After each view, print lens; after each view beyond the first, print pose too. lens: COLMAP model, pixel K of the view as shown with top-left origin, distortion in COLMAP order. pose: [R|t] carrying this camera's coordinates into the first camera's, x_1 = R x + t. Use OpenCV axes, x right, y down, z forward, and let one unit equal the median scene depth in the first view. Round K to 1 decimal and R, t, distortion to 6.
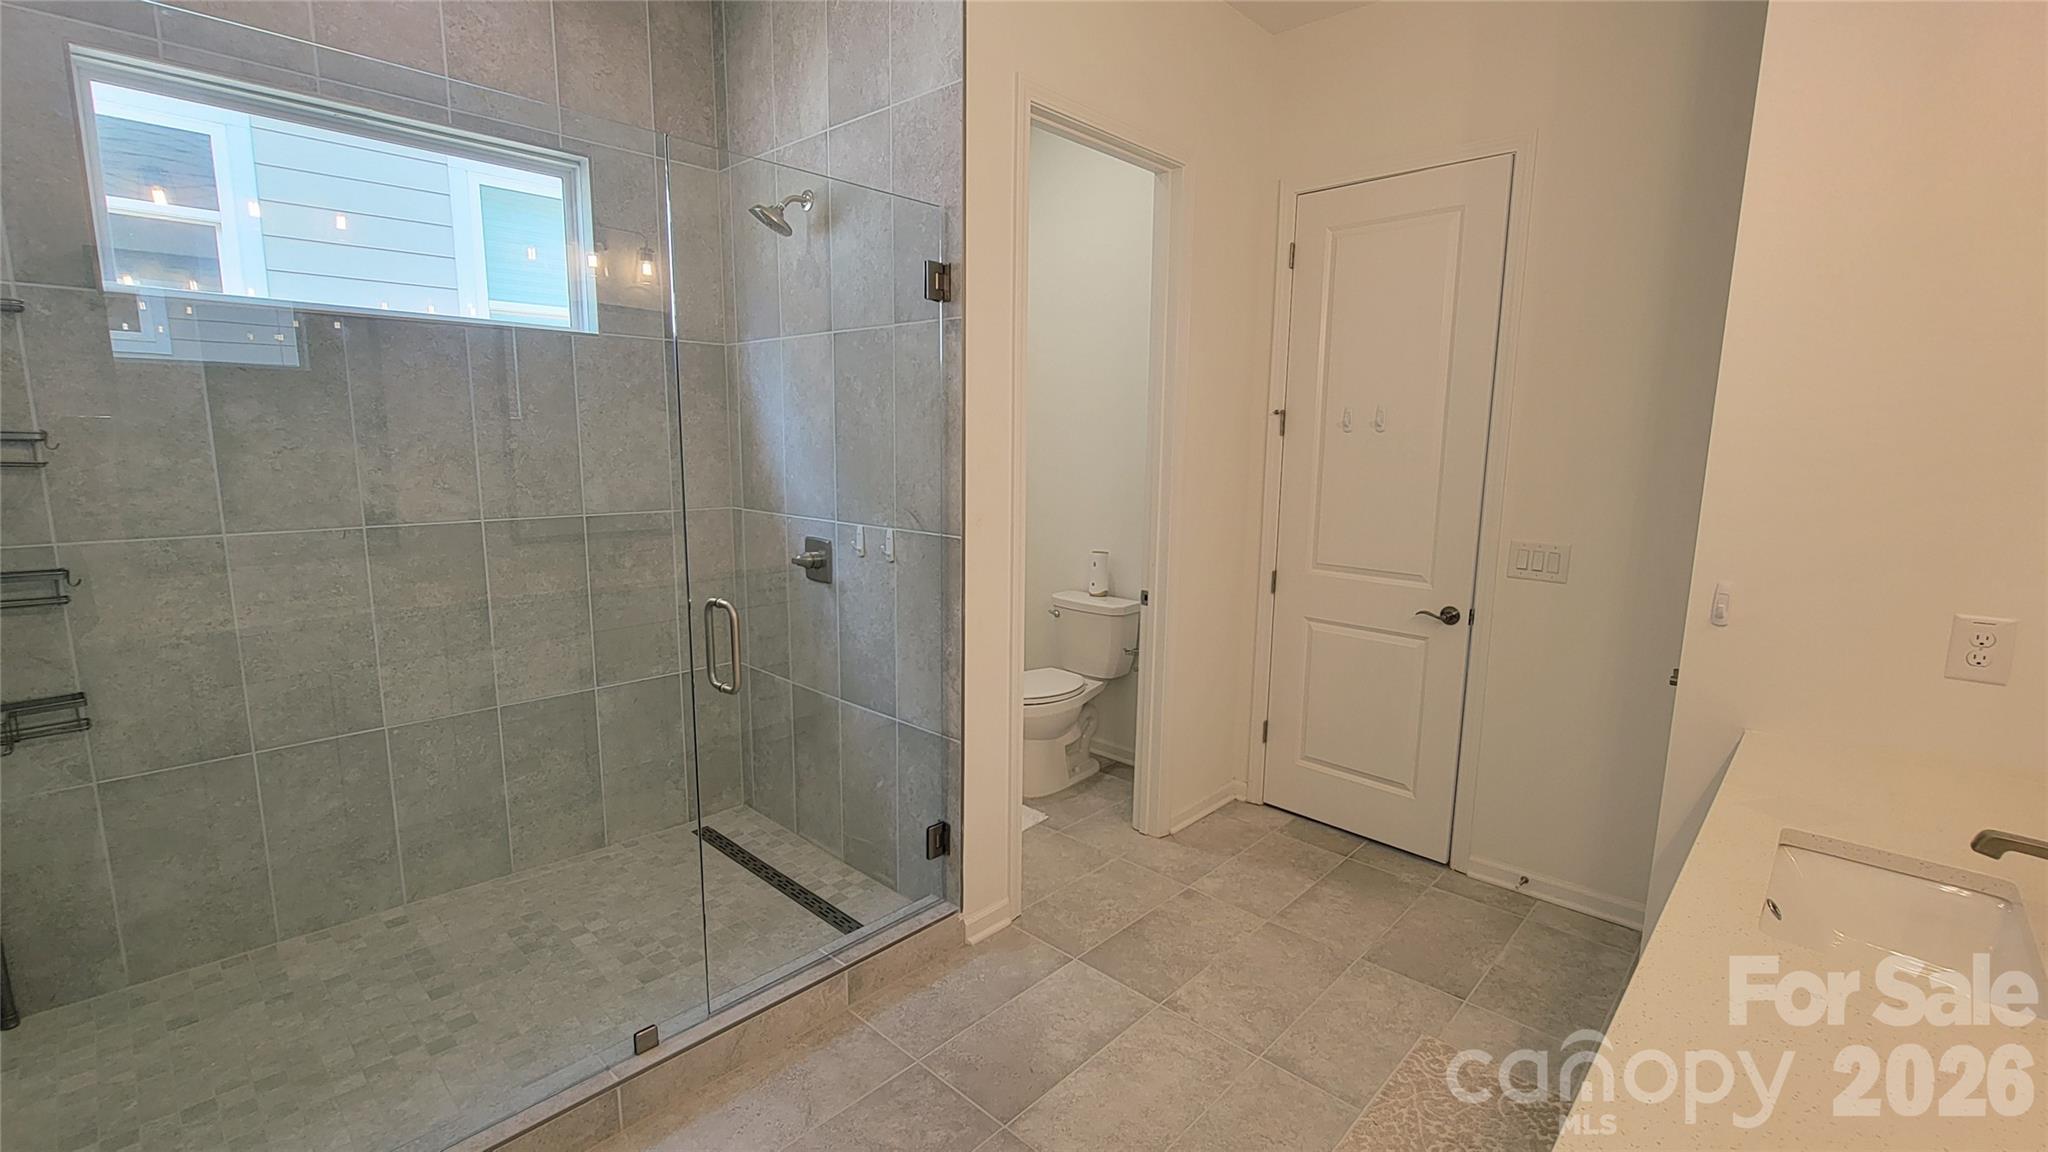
lens RADIAL K [[877.3, 0, 1024.1], [0, 877.3, 585.1], [0, 0, 1]] dist [0.000459, 0.000372]
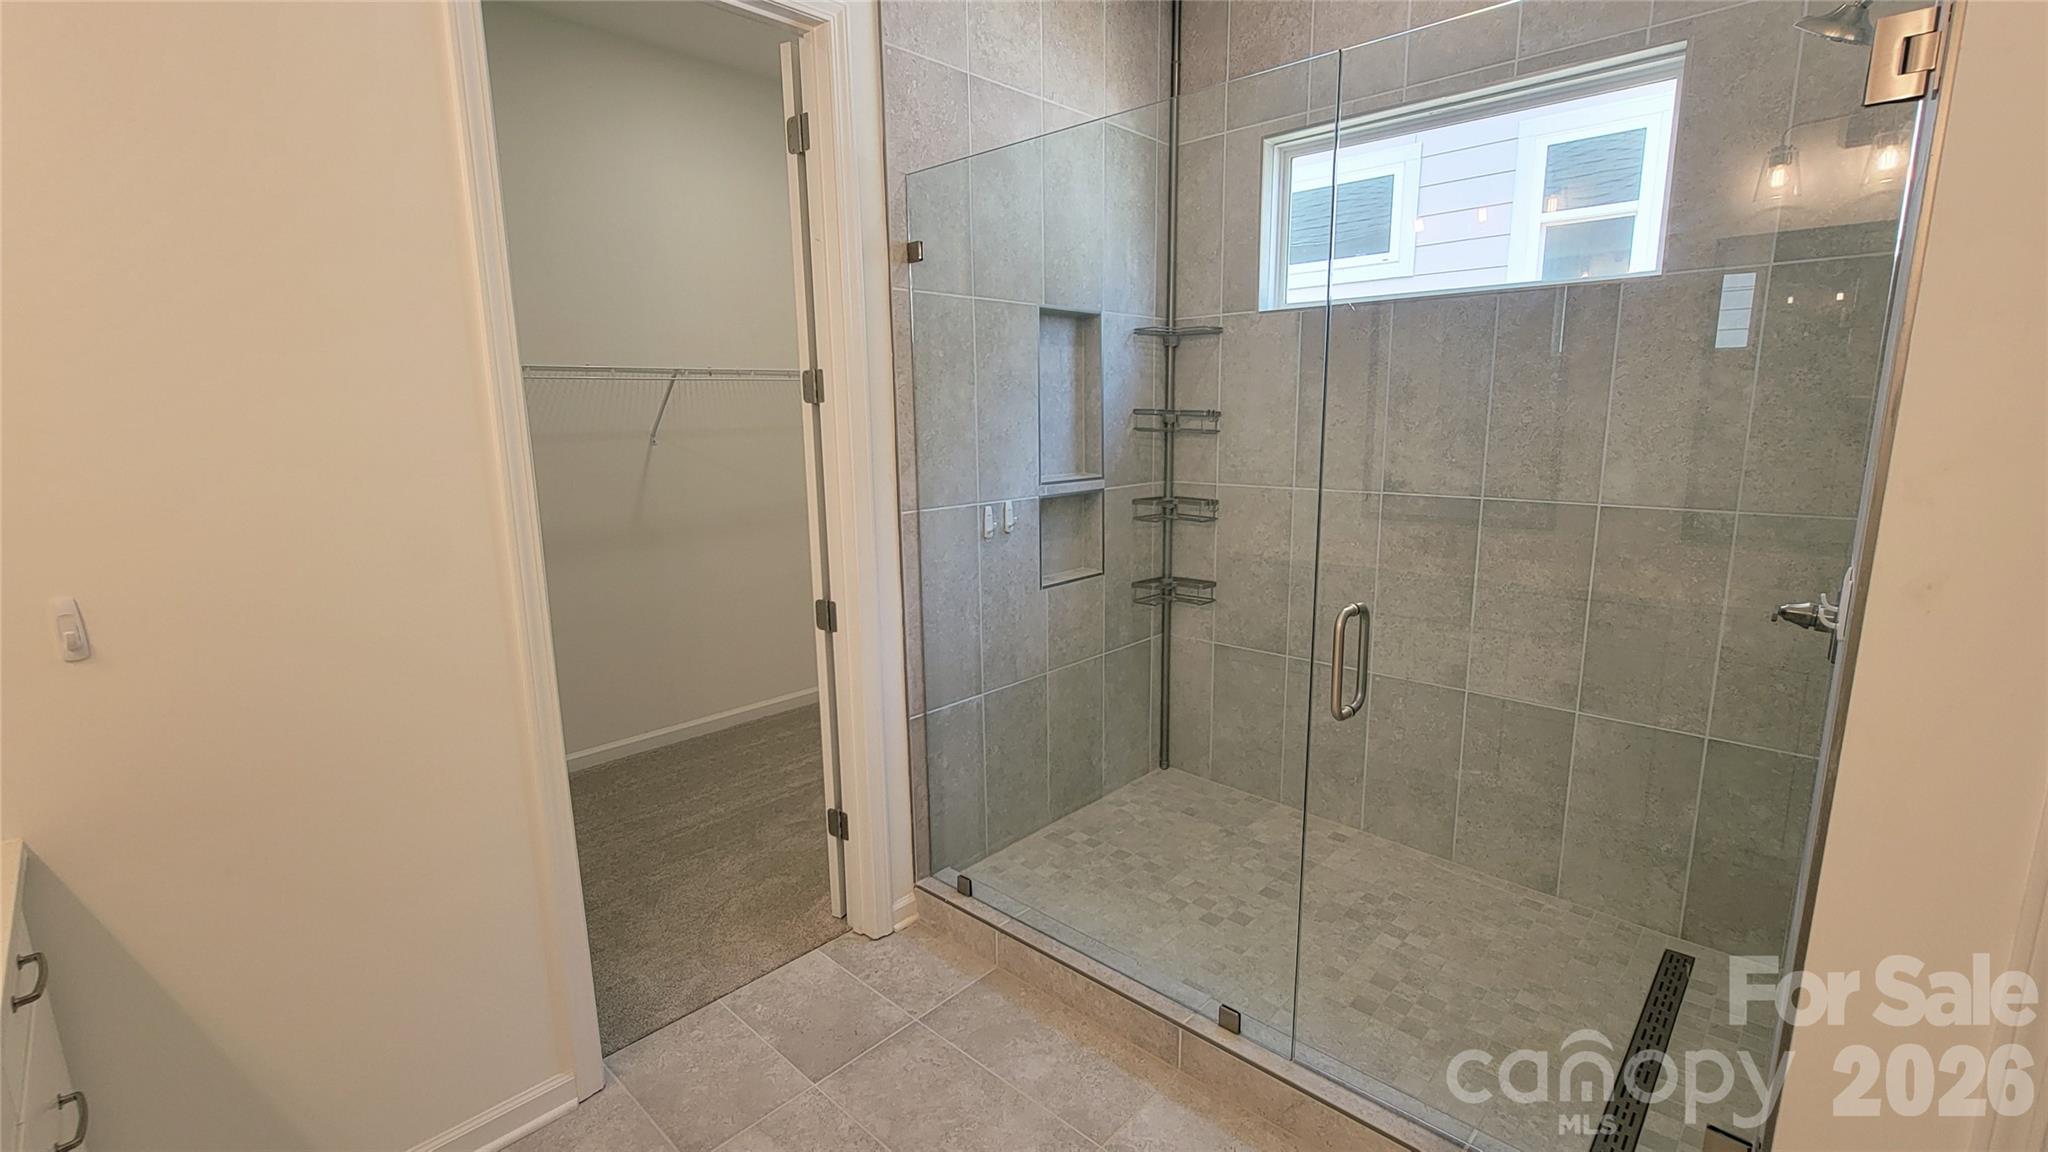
lens RADIAL K [[887.5, 0, 1032.5], [0, 887.5, 576.8], [0, 0, 1]] dist [-0.008261, -0.000039]
pose [[0.017794, 0.175329, -0.984349, 0.364045], [-0.154626, 0.973143, 0.170537, -0.083560], [0.987813, 0.149171, 0.044426, 0.516764]]
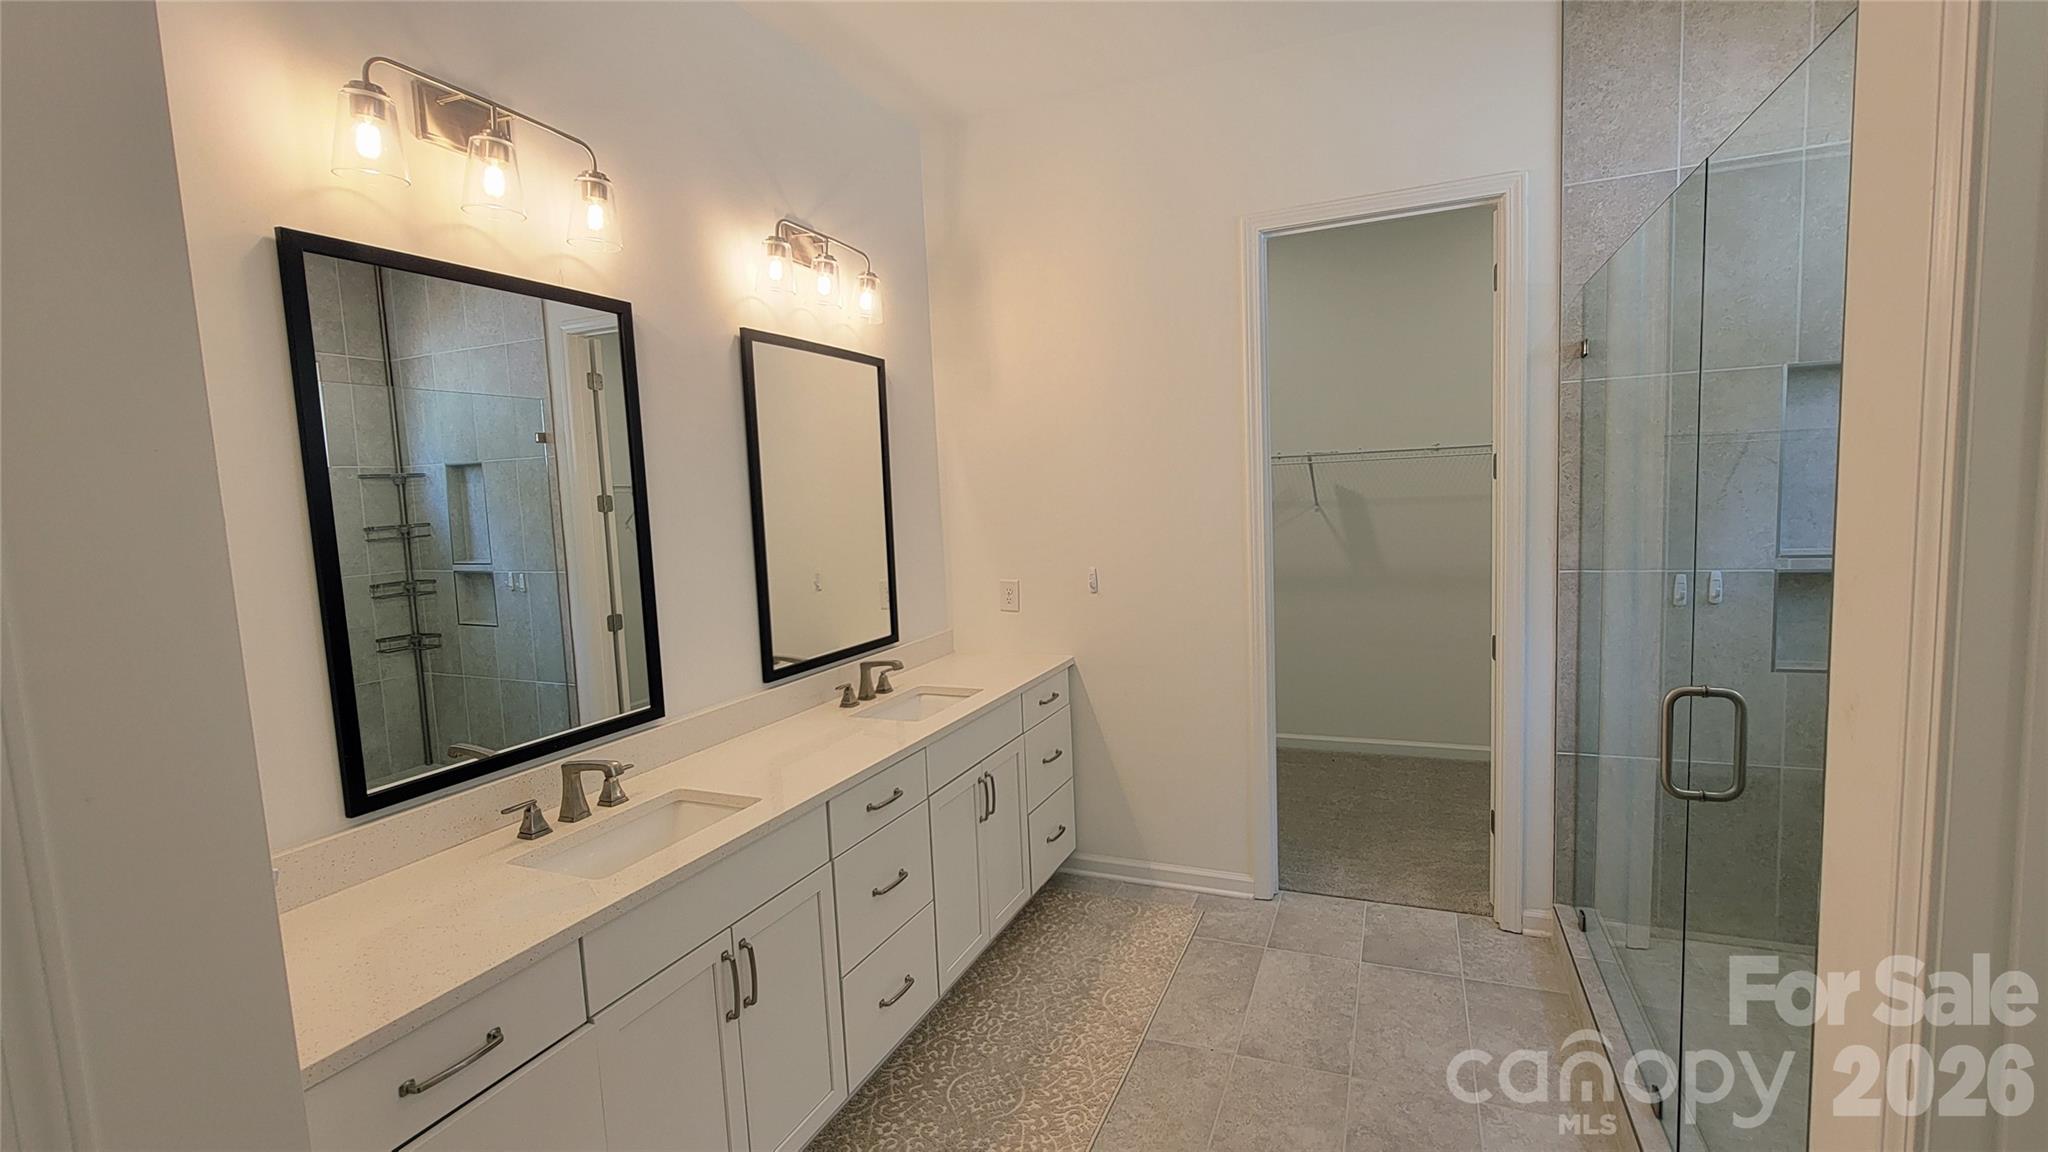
lens RADIAL K [[892.9, 0, 1034.8], [0, 892.9, 577.3], [0, 0, 1]] dist [-0.003324, 0.000076]
pose [[-0.931700, 0.064277, -0.357497, 0.415778], [-0.028072, 0.968533, 0.247299, -0.210528], [0.362144, 0.240444, -0.900577, 1.153912]]
